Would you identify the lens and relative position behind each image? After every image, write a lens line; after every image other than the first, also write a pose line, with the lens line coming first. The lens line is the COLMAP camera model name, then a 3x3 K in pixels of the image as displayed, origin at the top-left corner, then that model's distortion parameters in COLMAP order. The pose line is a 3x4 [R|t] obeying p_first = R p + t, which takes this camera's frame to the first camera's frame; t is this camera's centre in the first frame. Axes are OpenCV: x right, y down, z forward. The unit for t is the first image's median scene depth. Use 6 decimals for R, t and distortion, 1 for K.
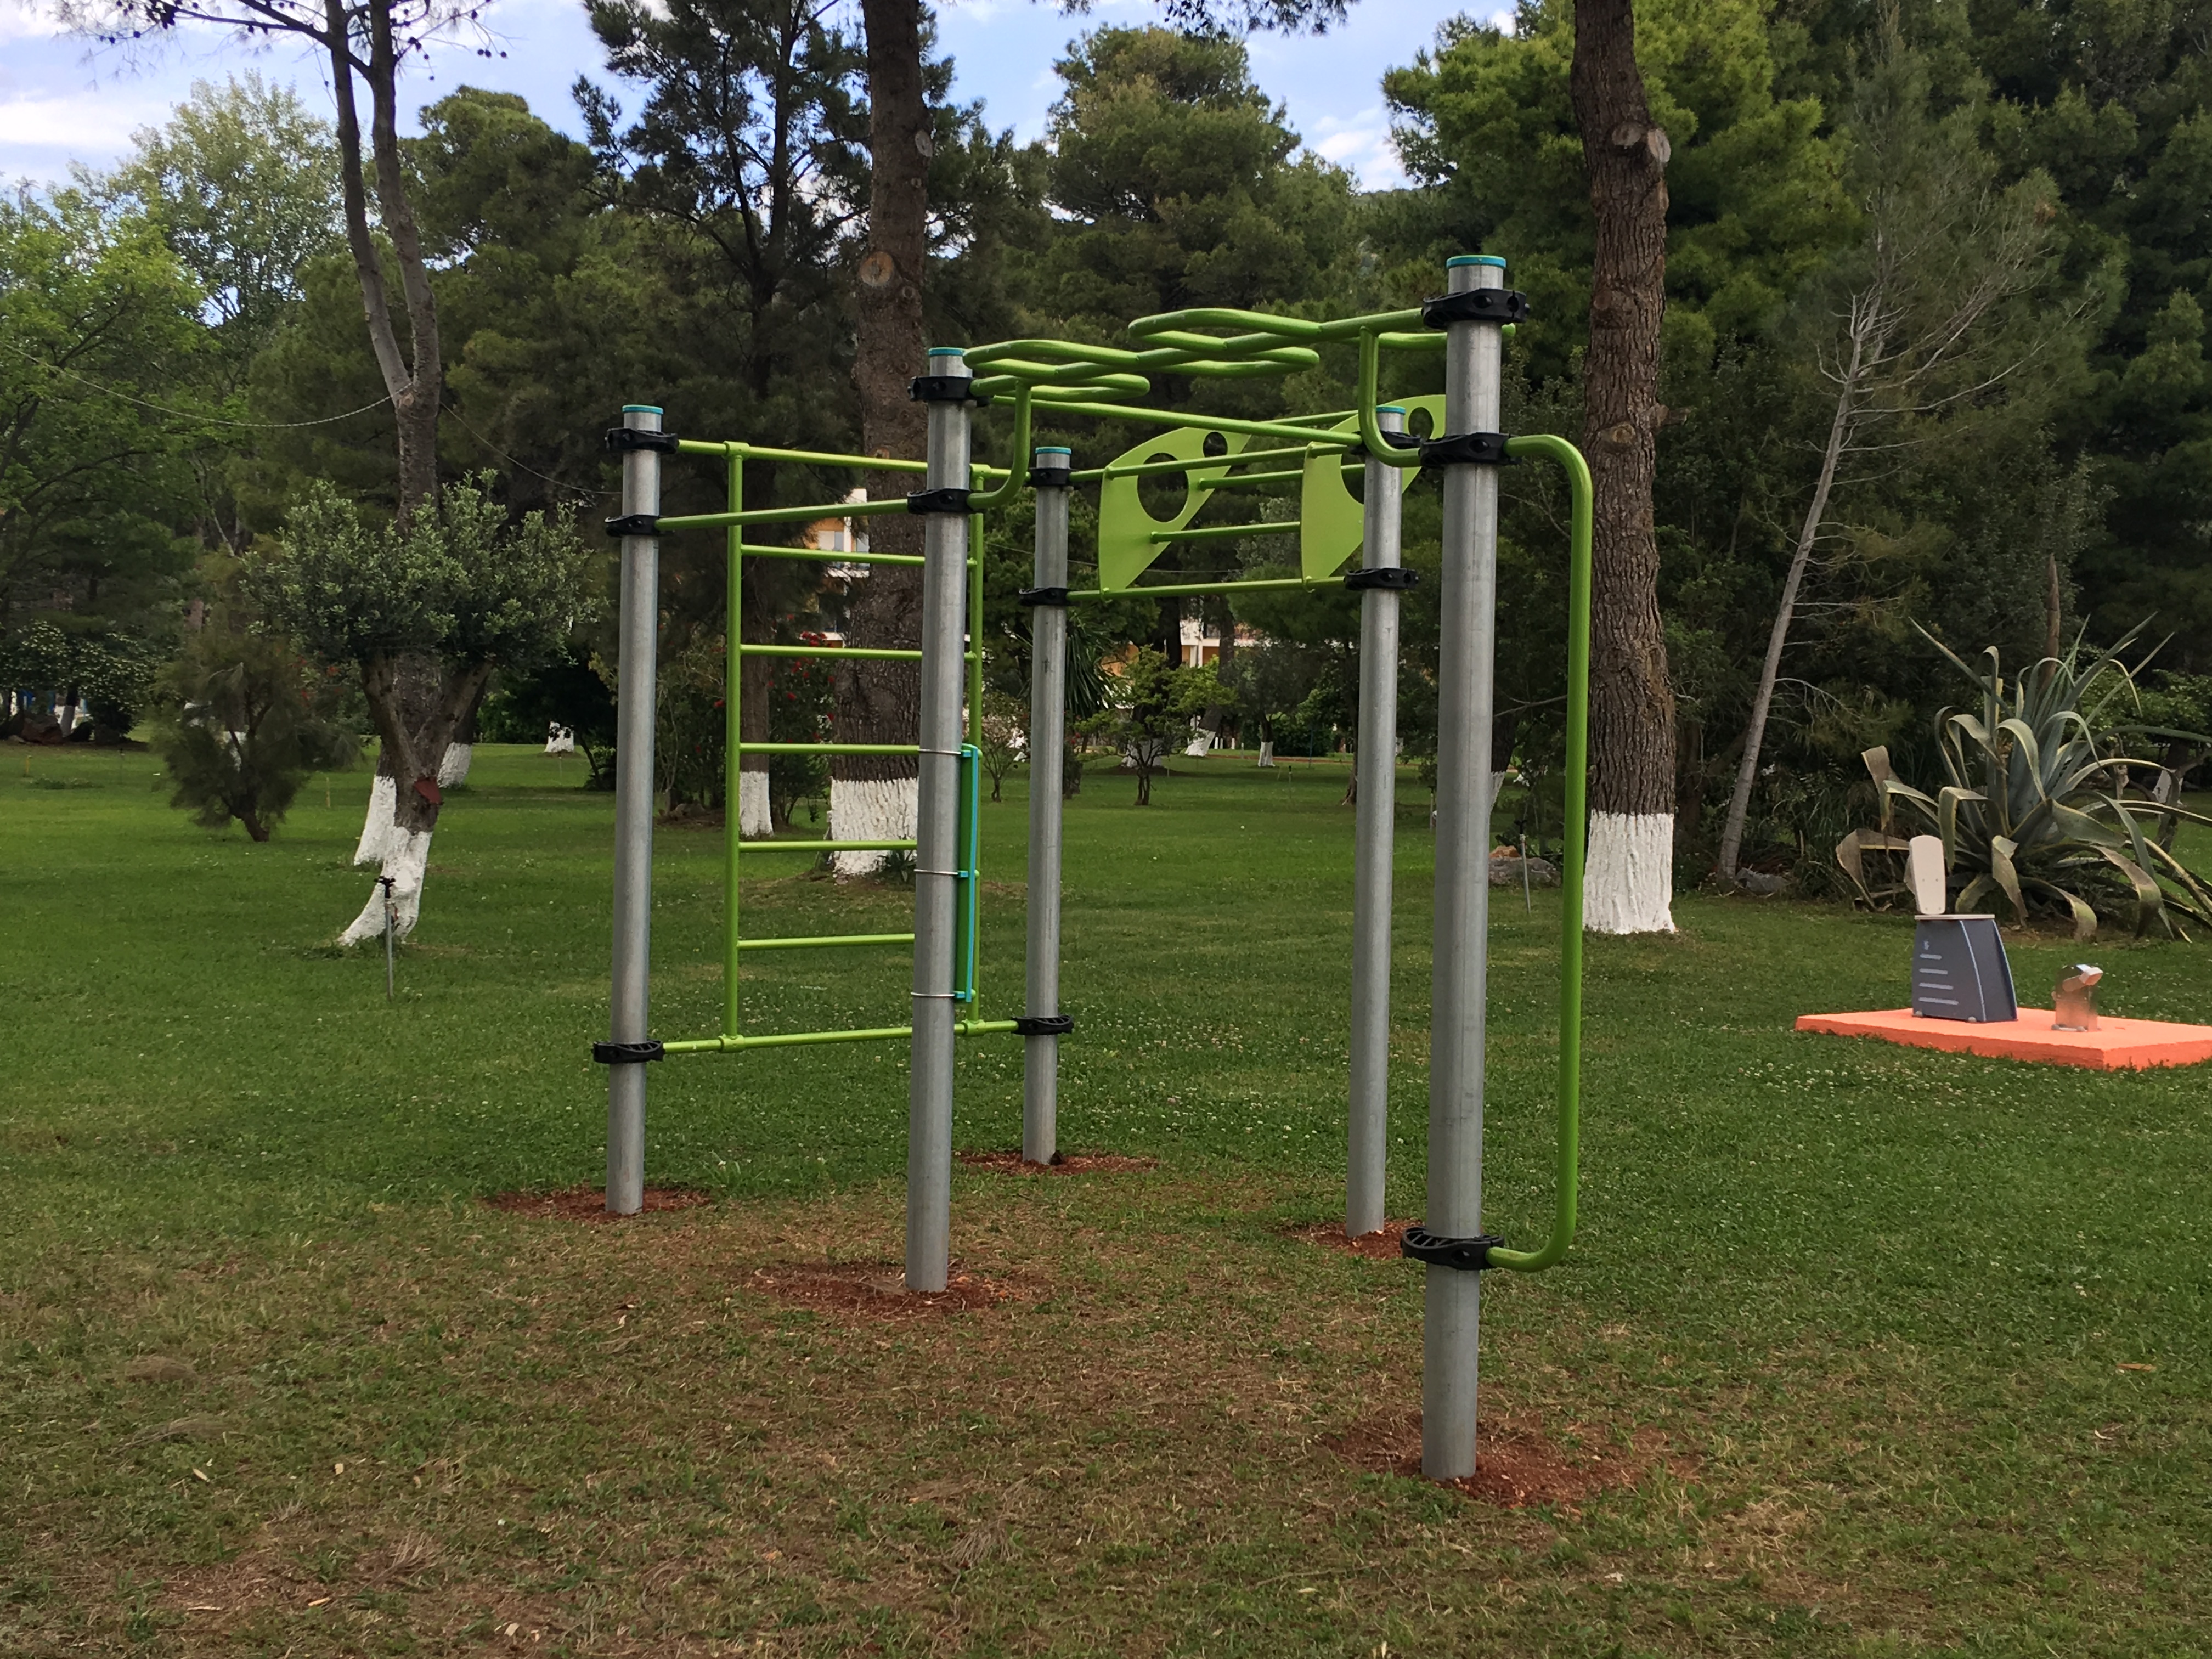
lens RADIAL K [[2739.3, 0, 1106.2], [0, 2739.3, 825.5], [0, 0, 1]] dist [0.000264, 0.000000]
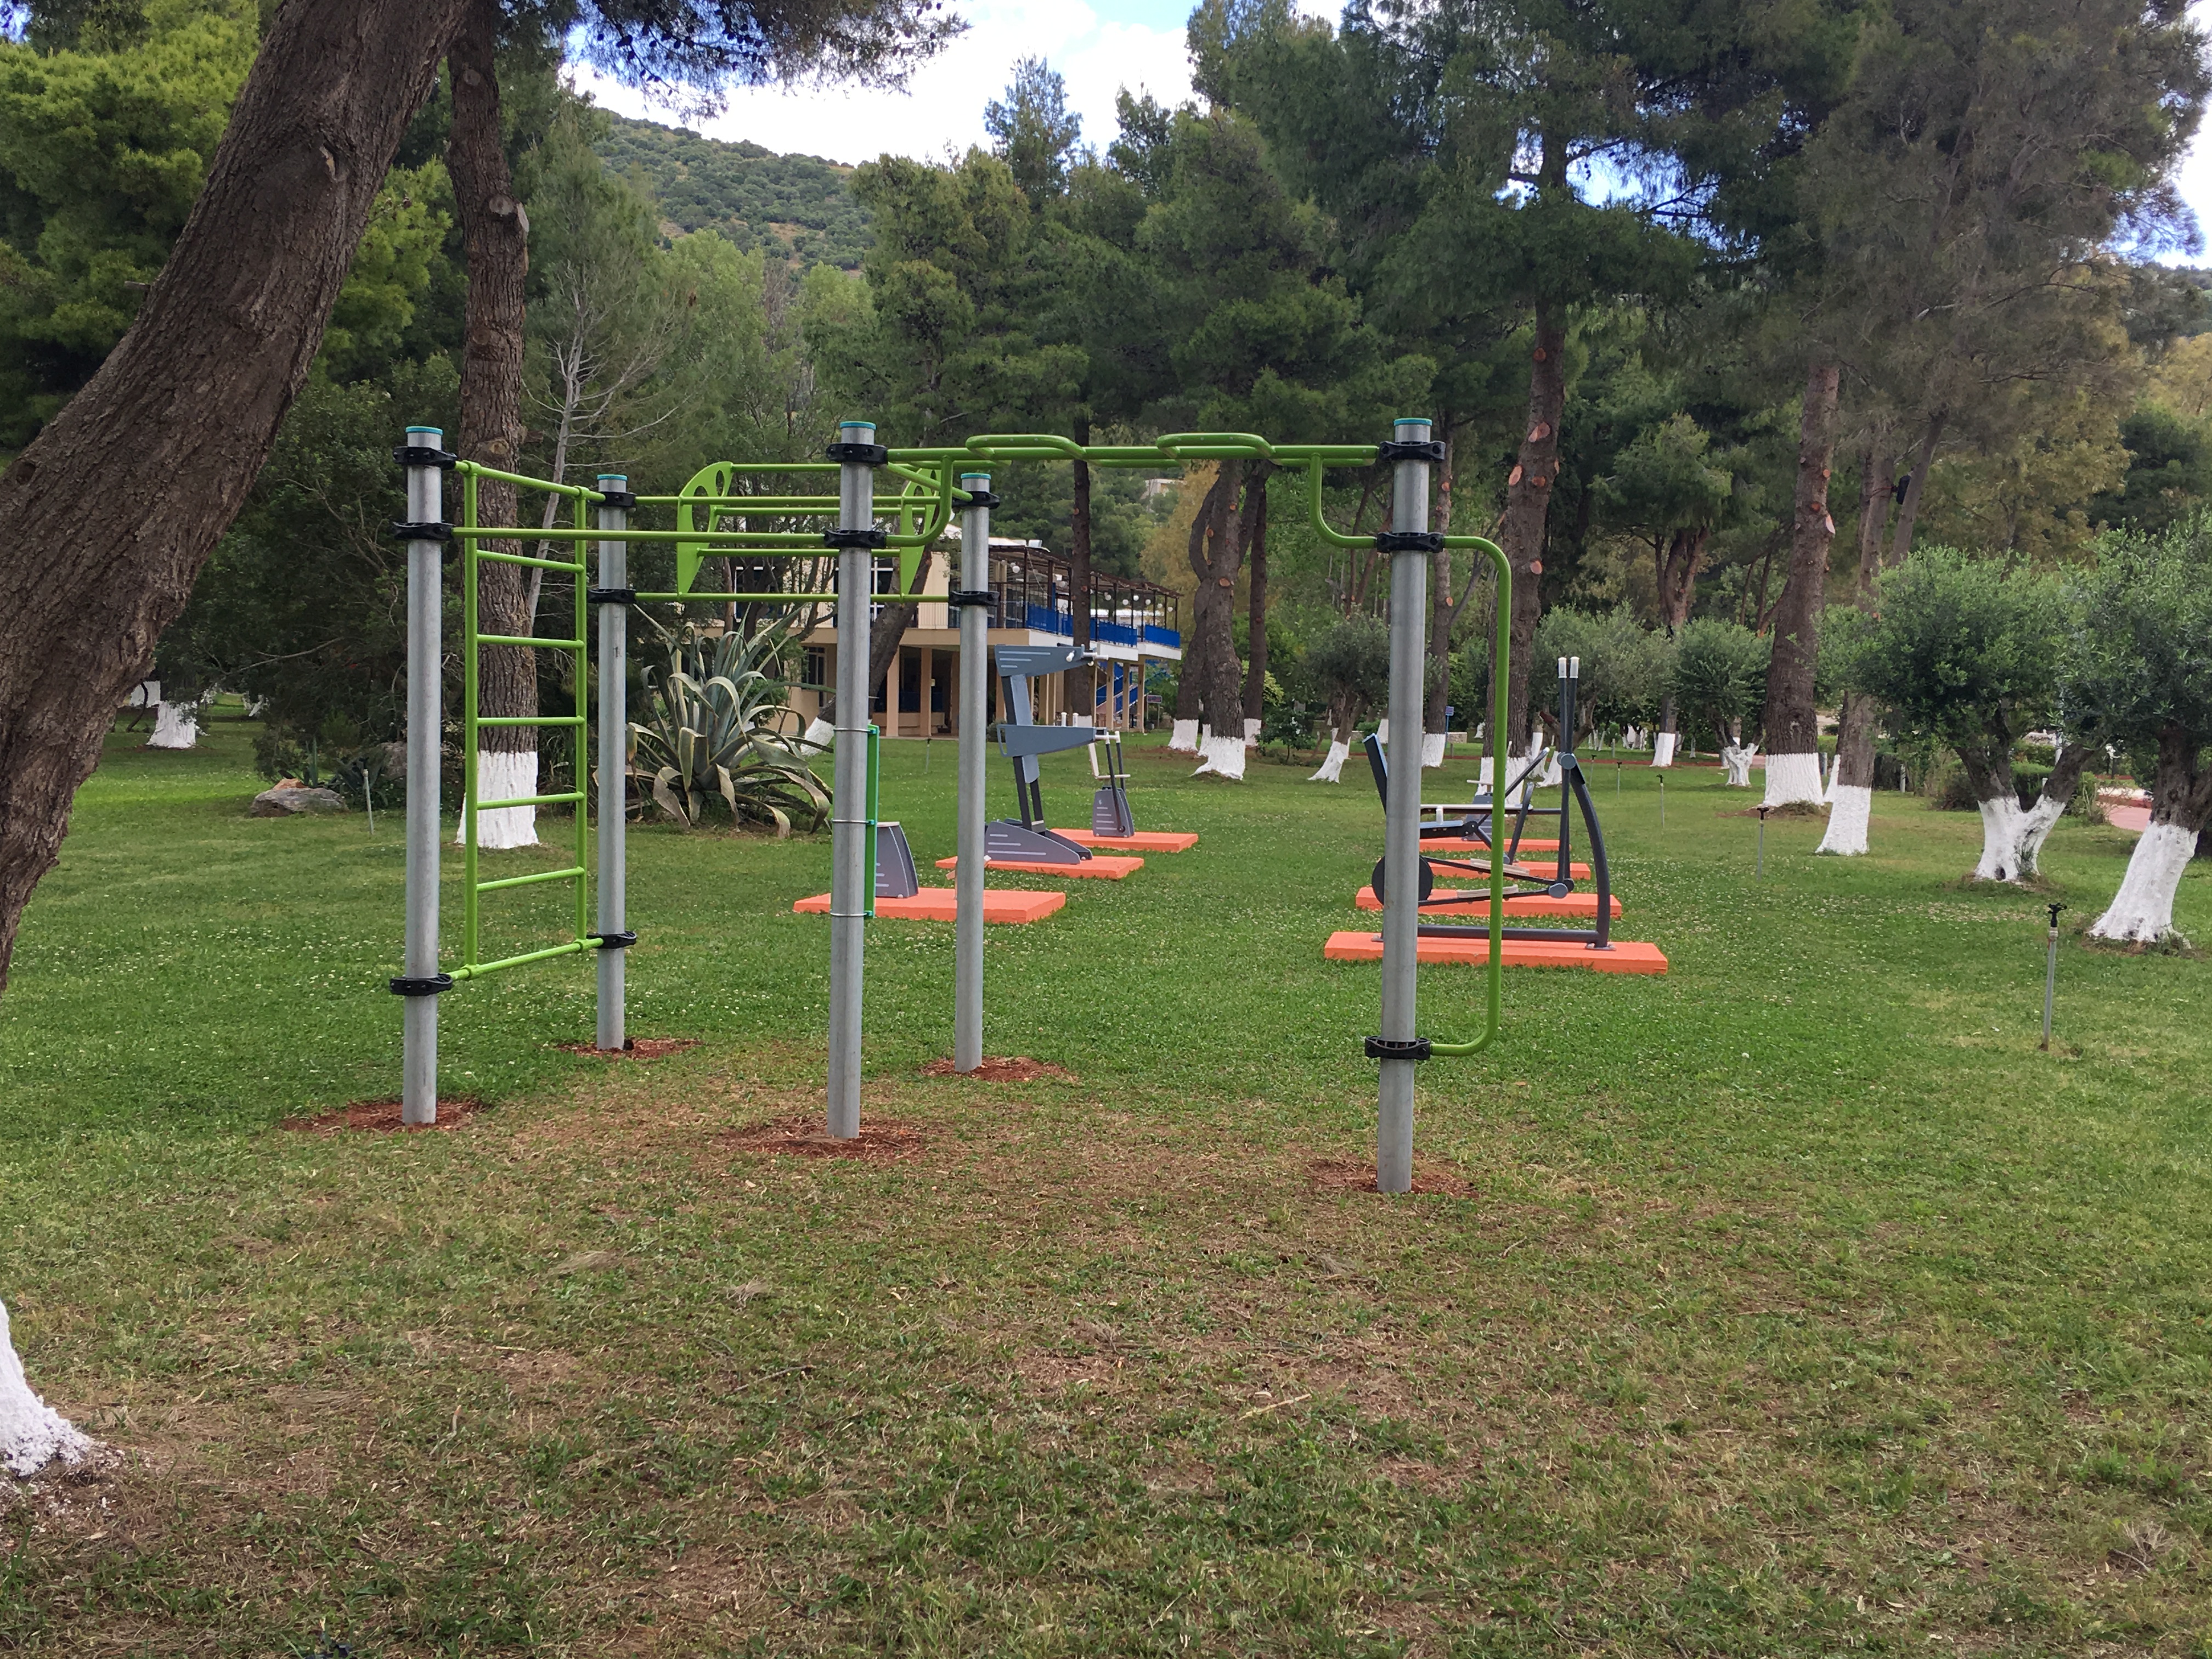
lens RADIAL K [[2274.3, 0, 1106.8], [0, 2274.3, 833.6], [0, 0, 1]] dist [-0.009353, 0.000000]
pose [[0.741872, -0.039661, 0.669367, -0.550600], [0.012639, 0.998899, 0.045178, -0.019490], [-0.670422, -0.025057, 0.741557, 0.082043]]
